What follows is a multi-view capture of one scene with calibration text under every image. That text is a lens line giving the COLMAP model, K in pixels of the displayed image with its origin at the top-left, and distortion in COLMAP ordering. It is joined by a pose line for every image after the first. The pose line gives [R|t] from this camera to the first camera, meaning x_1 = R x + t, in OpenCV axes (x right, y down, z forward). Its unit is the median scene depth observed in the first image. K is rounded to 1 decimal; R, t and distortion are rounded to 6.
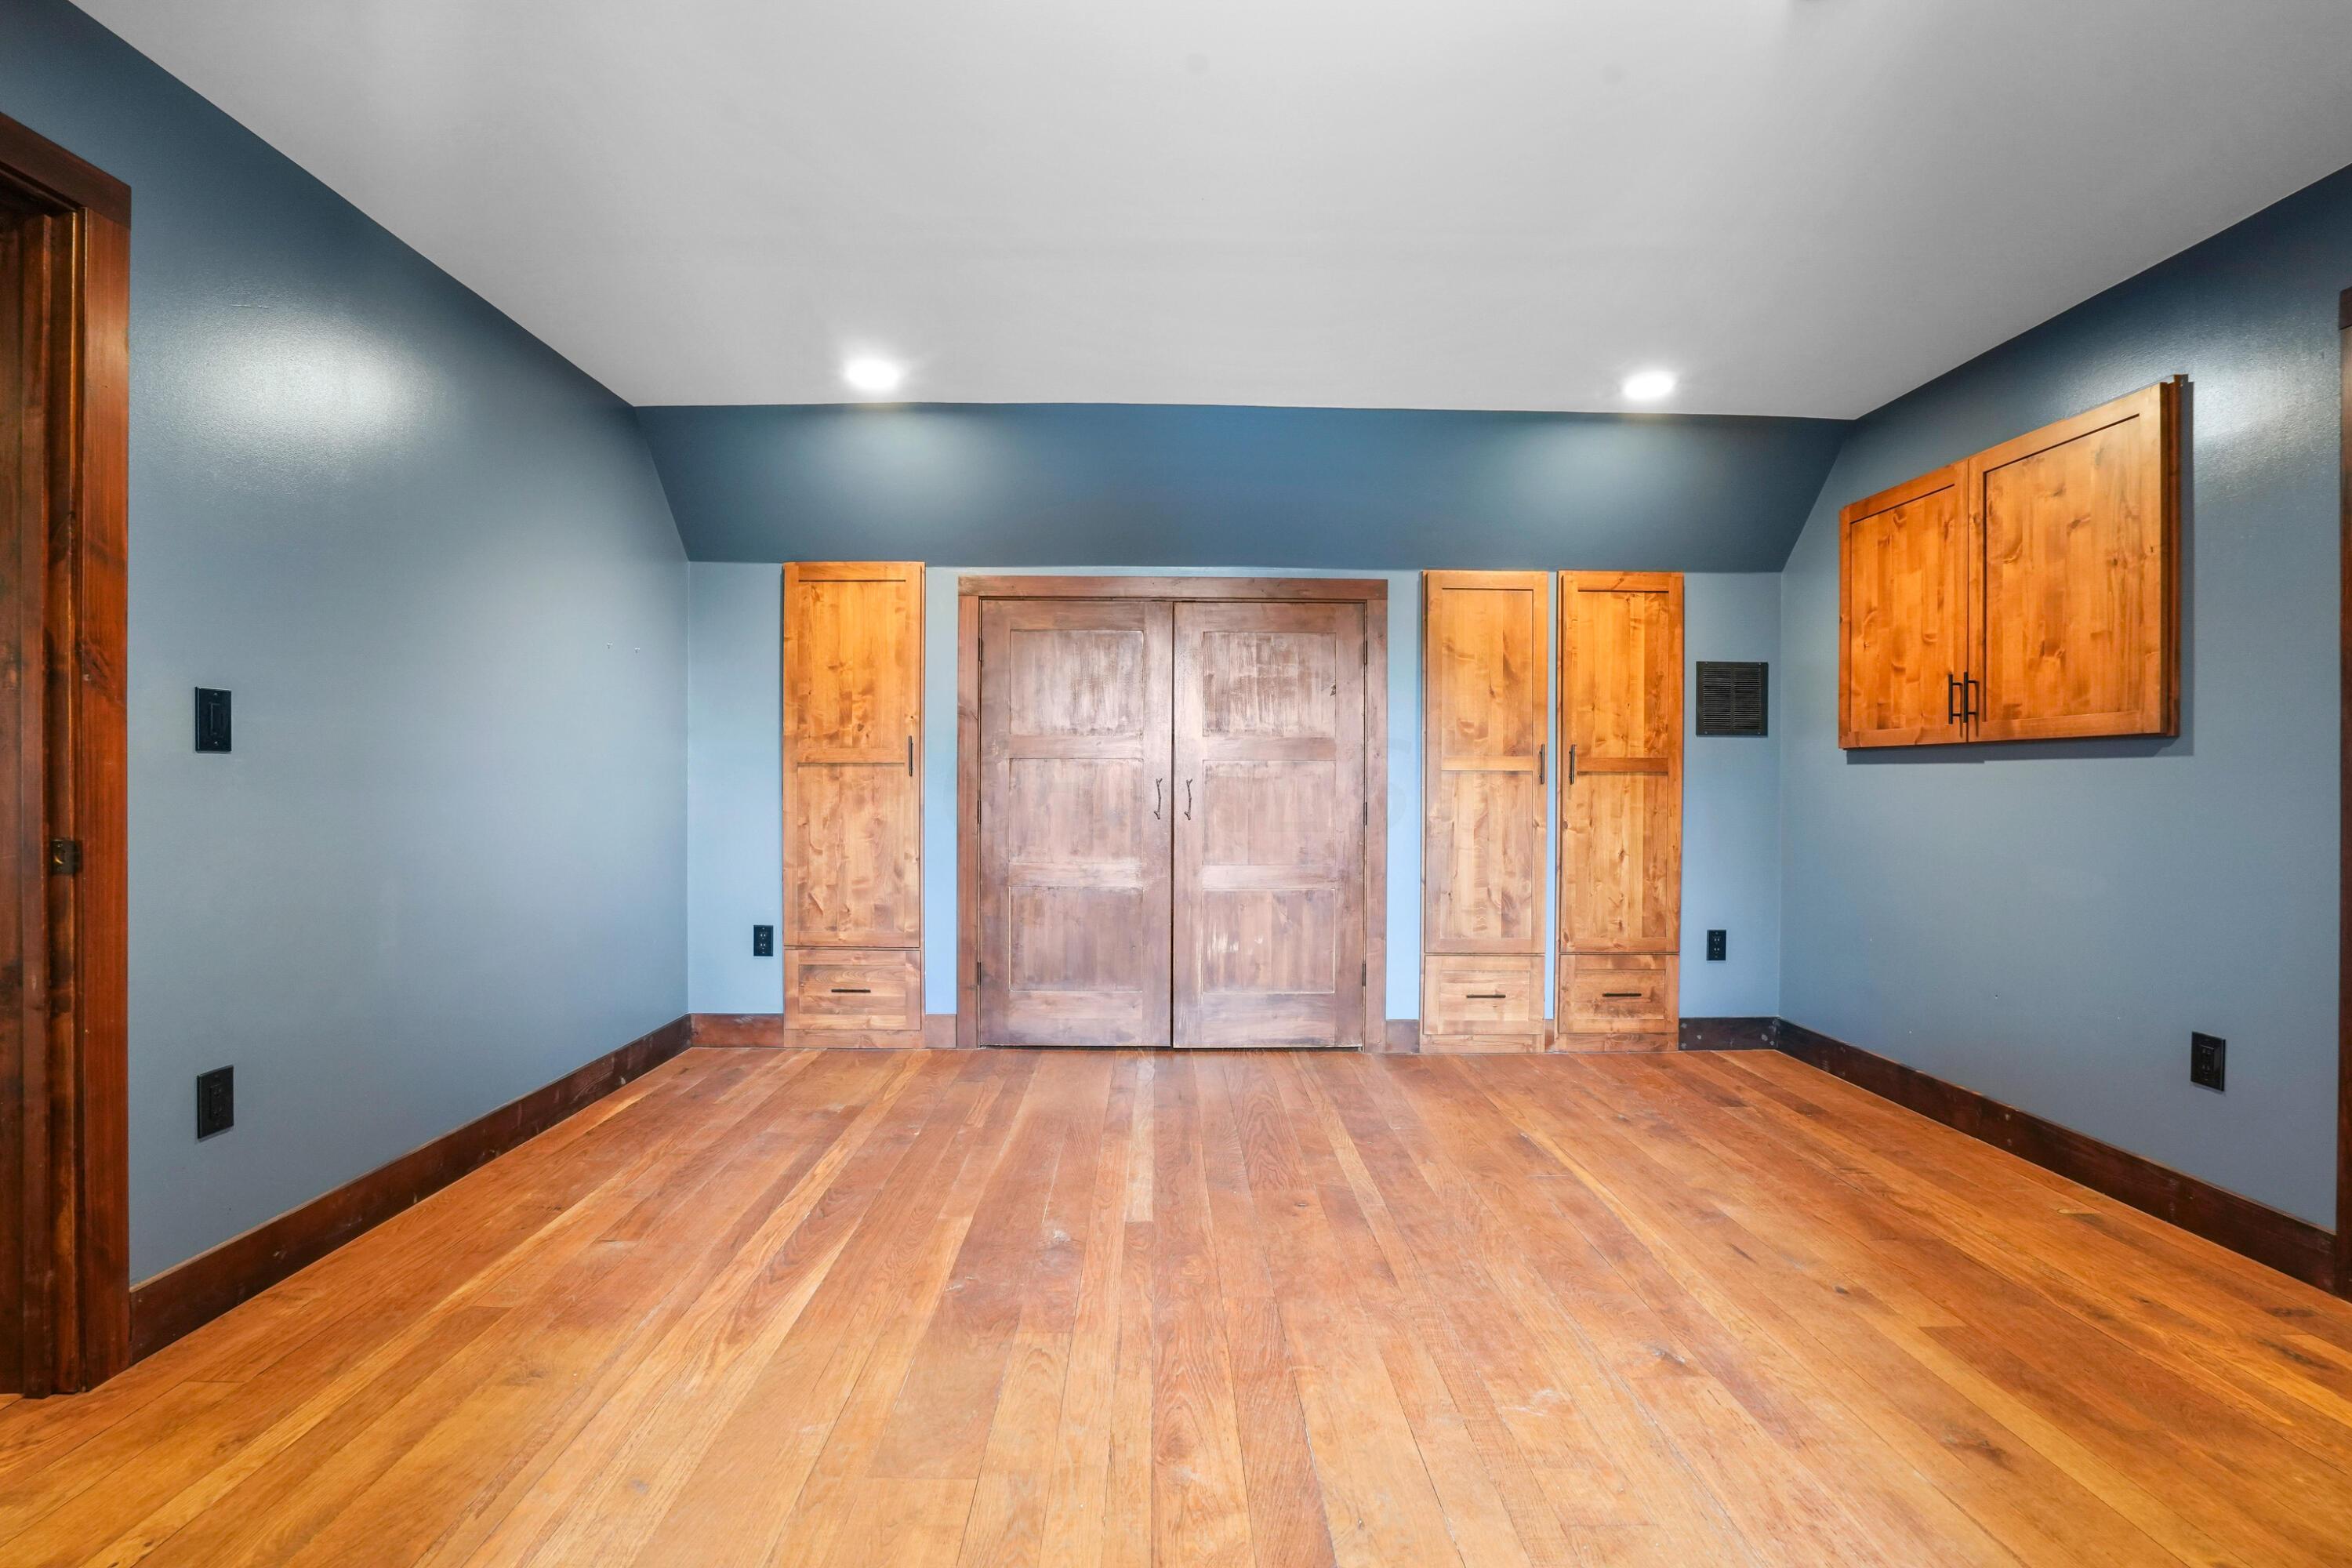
lens RADIAL K [[1077.4, 0, 1176.0], [0, 1077.4, 784.0], [0, 0, 1]] dist [-0.058355, 0.023510]
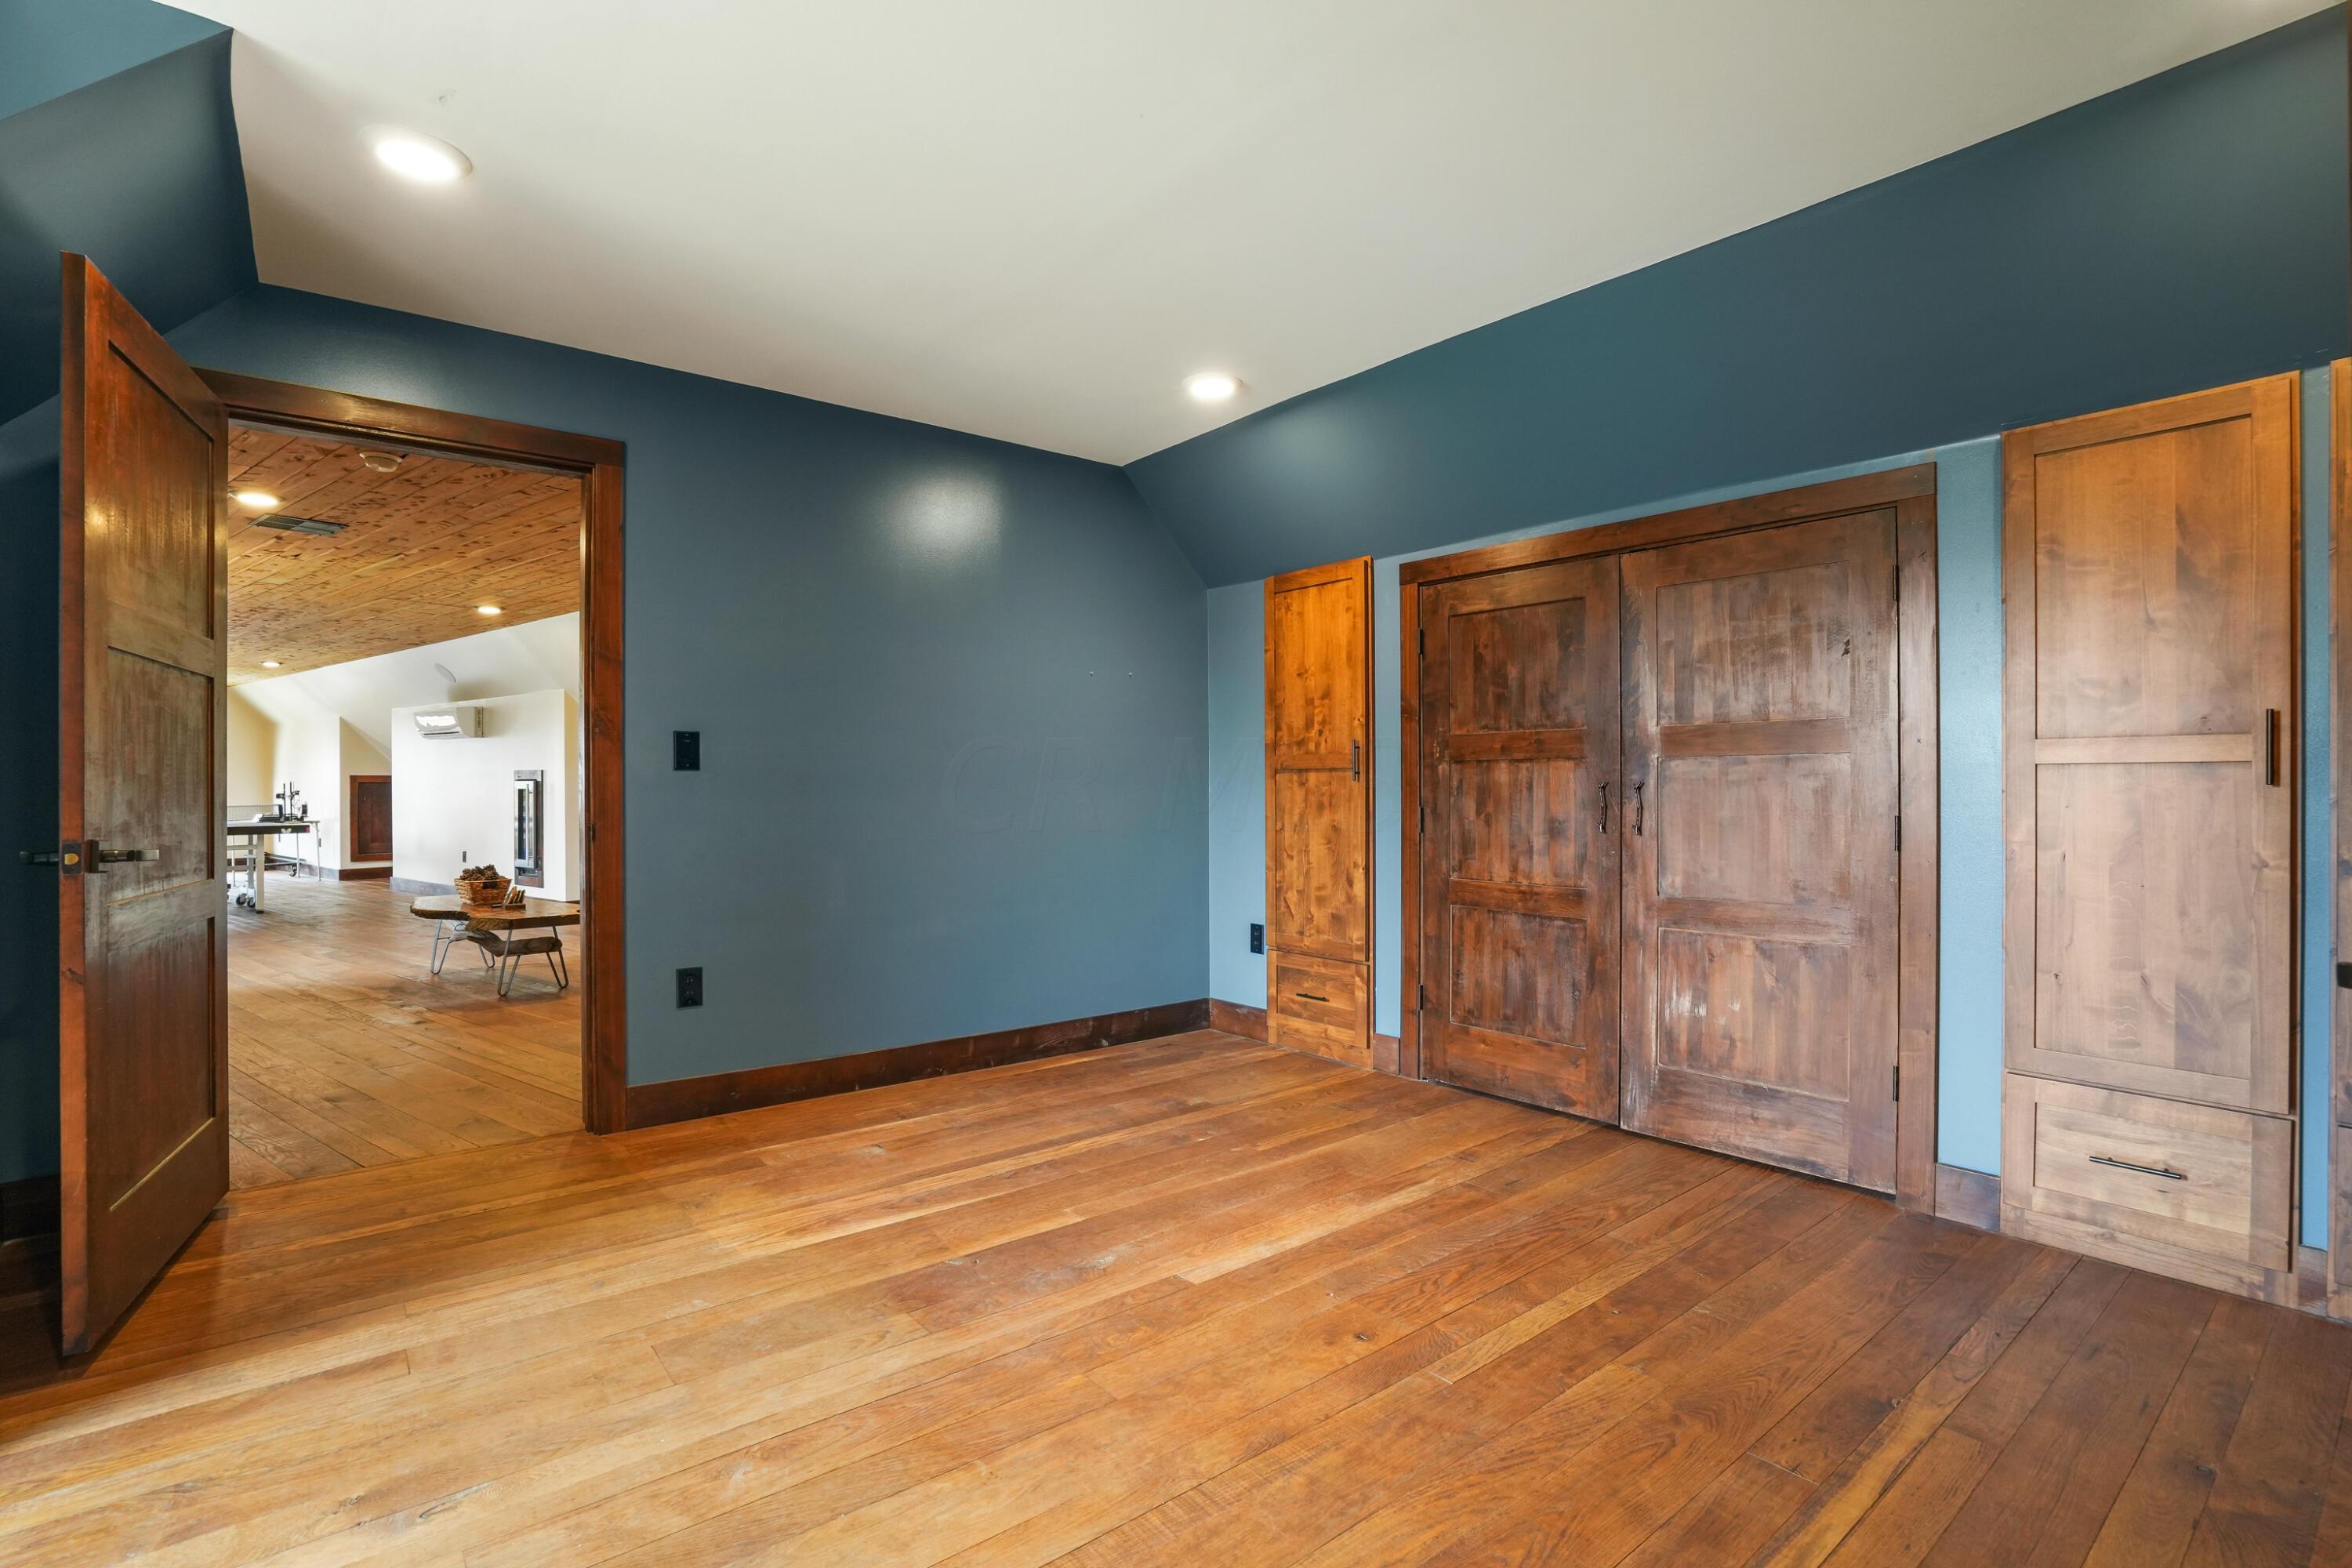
lens RADIAL K [[1092.1, 0, 1176.0], [0, 1092.1, 784.0], [0, 0, 1]] dist [-0.068158, 0.029563]
pose [[0.621027, -0.007012, -0.783758, 0.413110], [0.000967, 0.999966, -0.008180, 0.002689], [0.783789, 0.004323, 0.621012, 0.269189]]
